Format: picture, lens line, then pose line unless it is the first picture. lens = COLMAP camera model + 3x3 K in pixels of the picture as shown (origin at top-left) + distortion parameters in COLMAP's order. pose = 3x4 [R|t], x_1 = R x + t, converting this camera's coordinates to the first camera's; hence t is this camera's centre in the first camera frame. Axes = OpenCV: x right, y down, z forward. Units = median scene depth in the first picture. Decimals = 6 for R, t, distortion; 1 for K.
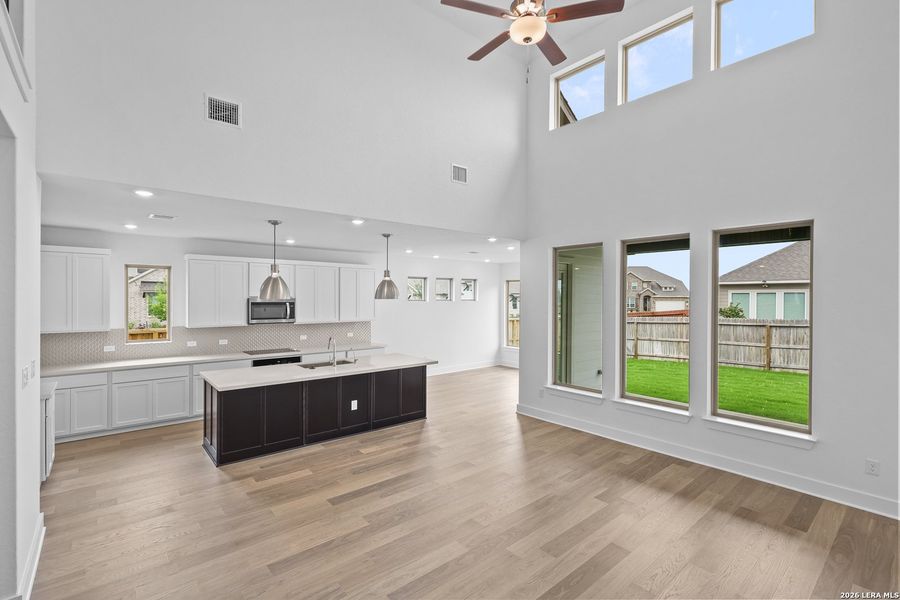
lens RADIAL K [[409.9, 0, 452.6], [0, 409.9, 300.0], [0, 0, 1]] dist [-0.002610, 0.000023]
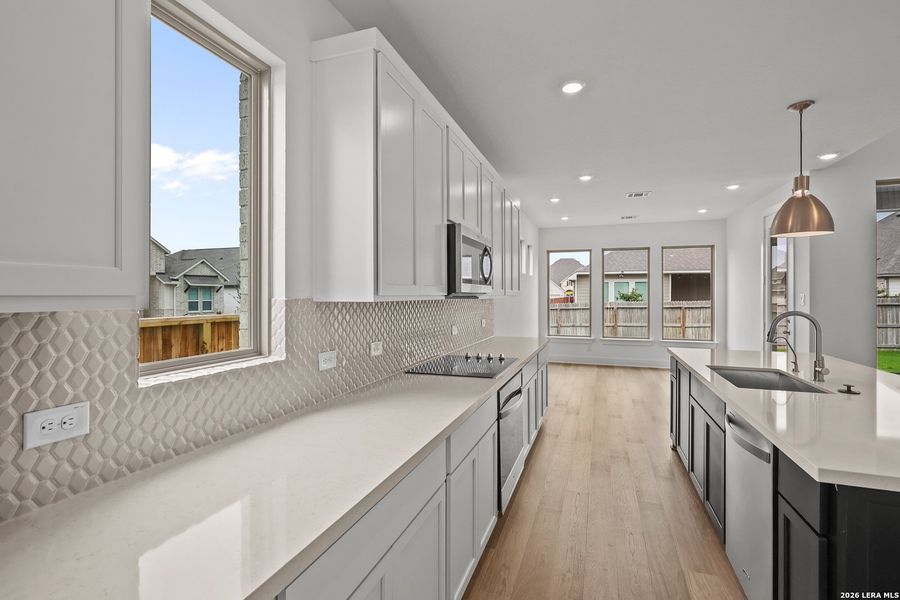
lens RADIAL K [[418.0, 0, 450.0], [0, 418.0, 295.2], [0, 0, 1]] dist [0.000487, 0.000254]
pose [[0.869399, -0.004935, 0.494087, -0.683830], [0.007963, 0.999960, -0.004025, 0.060721], [-0.494047, 0.007434, 0.869403, 0.677840]]
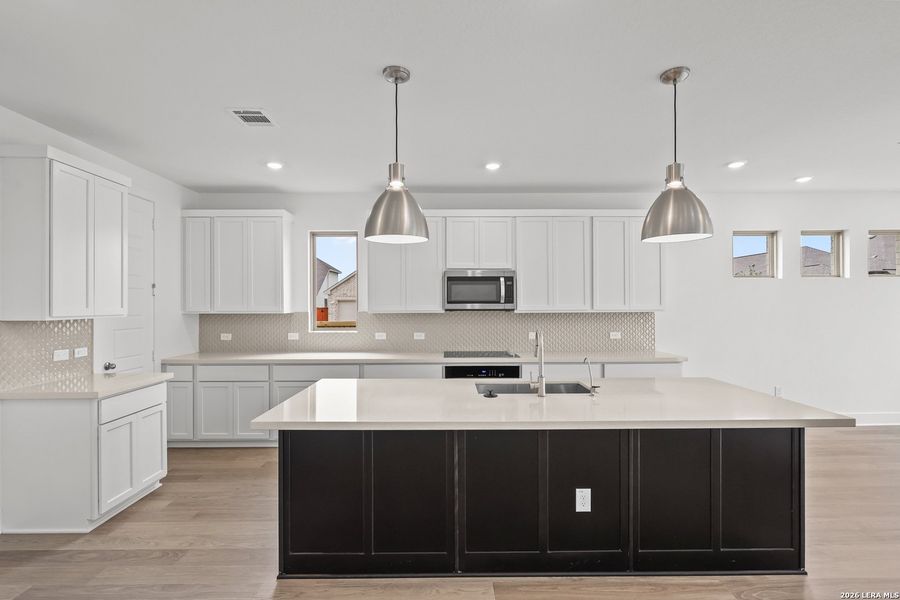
lens RADIAL K [[417.6, 0, 450.3], [0, 417.6, 303.3], [0, 0, 1]] dist [-0.002032, 0.000024]
pose [[0.766523, -0.009206, -0.642150, -0.061600], [0.002561, 0.999933, -0.011278, 0.055343], [0.642211, 0.007001, 0.766496, 0.492447]]
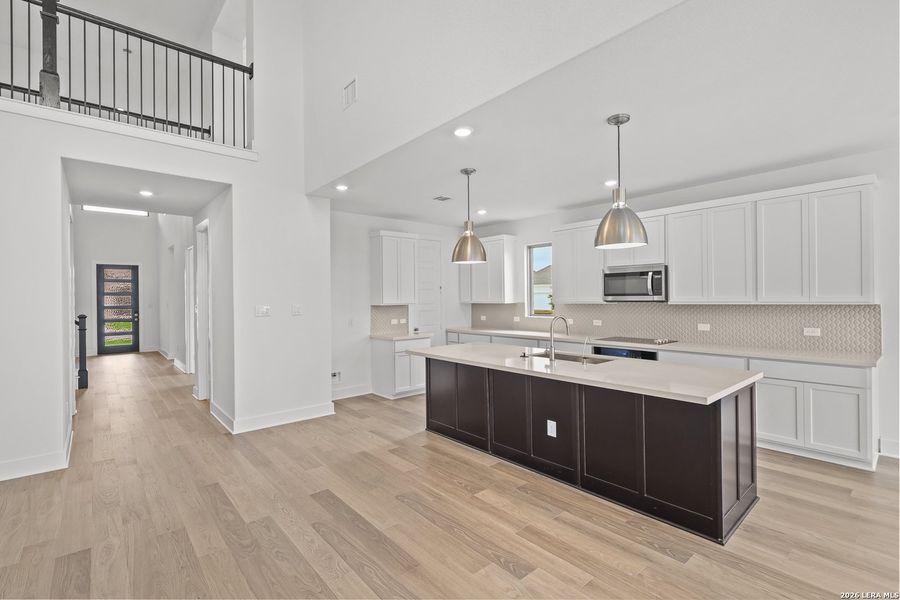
lens RADIAL K [[413.9, 0, 443.5], [0, 413.9, 297.9], [0, 0, 1]] dist [-0.001468, 0.000236]
pose [[-0.005235, -0.005126, -0.999973, 0.303717], [0.003698, 0.999980, -0.005146, 0.054876], [0.999979, -0.003725, -0.005216, 0.692726]]
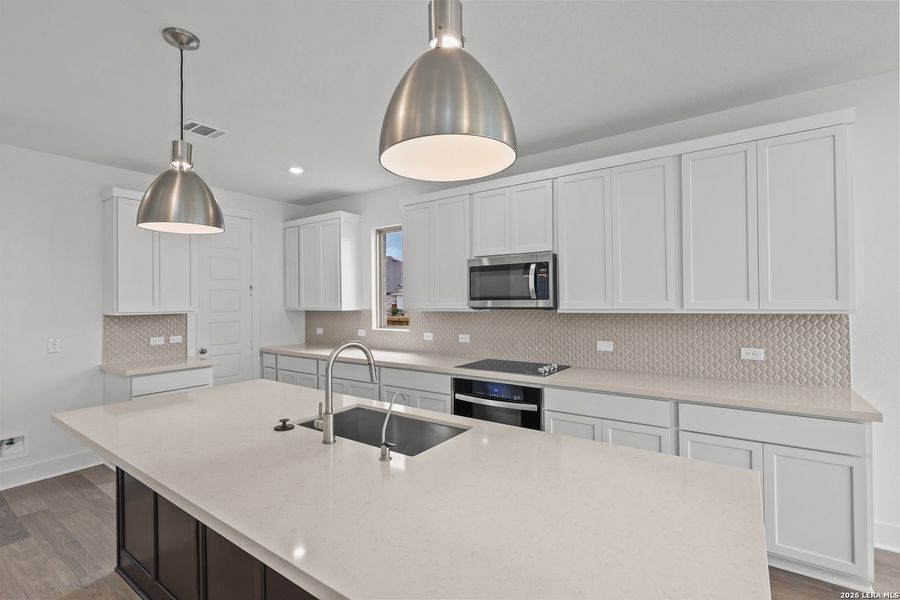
lens RADIAL K [[412.8, 0, 448.5], [0, 412.8, 298.0], [0, 0, 1]] dist [-0.003613, -0.000055]
pose [[0.243040, -0.015386, -0.969894, 0.014764], [0.004027, 0.999882, -0.014852, 0.053201], [0.970008, -0.000296, 0.243073, 0.841137]]
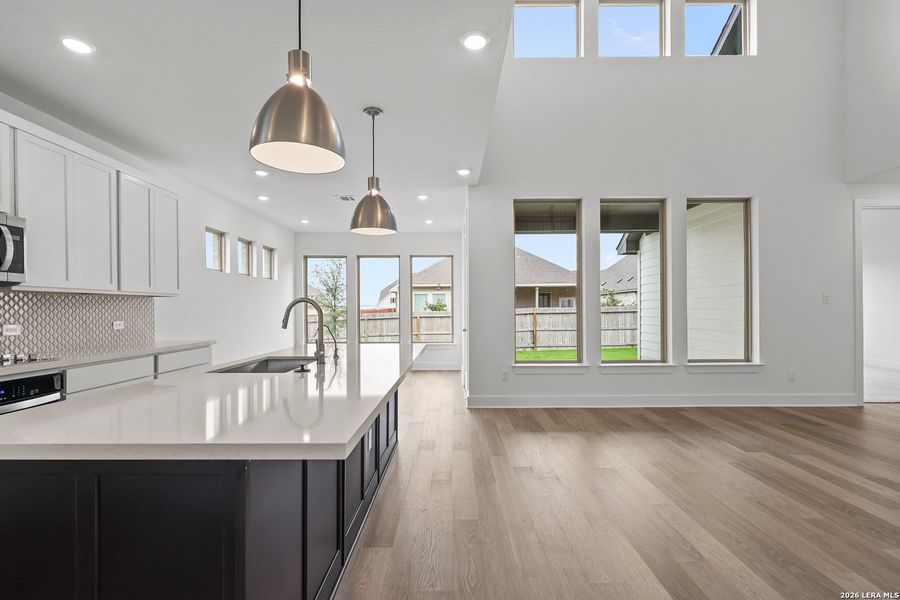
lens RADIAL K [[416.5, 0, 450.7], [0, 416.5, 309.2], [0, 0, 1]] dist [-0.001468, -0.000143]
pose [[0.654121, -0.008155, 0.756346, -0.443609], [0.013297, 0.999911, -0.000719, 0.087926], [-0.756273, 0.010527, 0.654171, 0.502537]]
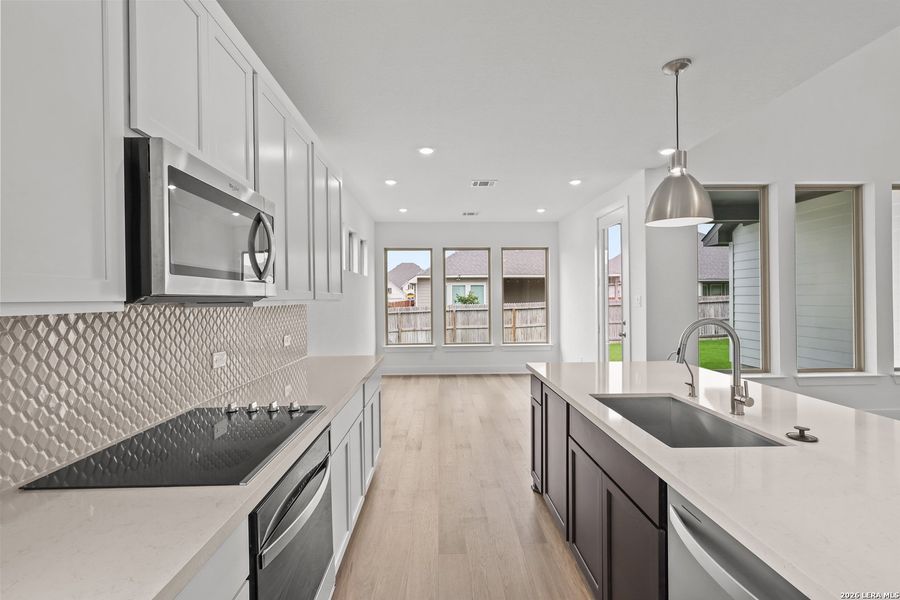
lens RADIAL K [[414.7, 0, 448.2], [0, 414.7, 296.9], [0, 0, 1]] dist [-0.003967, -0.000159]
pose [[0.632981, -0.008576, 0.774120, -0.546821], [0.018420, 0.999822, -0.003985, 0.060220], [-0.773948, 0.016781, 0.633026, 0.807631]]
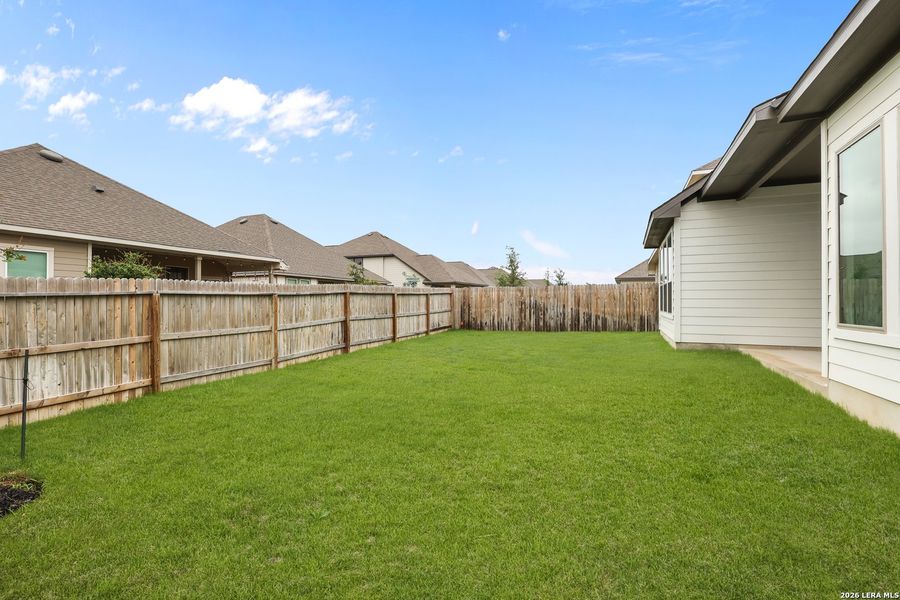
lens RADIAL K [[414.8, 0, 449.9], [0, 414.8, 302.6], [0, 0, 1]] dist [-0.001760, 0.000098]
pose [[-0.439269, -0.003770, 0.898348, 0.213644], [0.003770, 0.999975, 0.006040, 0.146860], [-0.898348, 0.006040, -0.439244, 2.128965]]
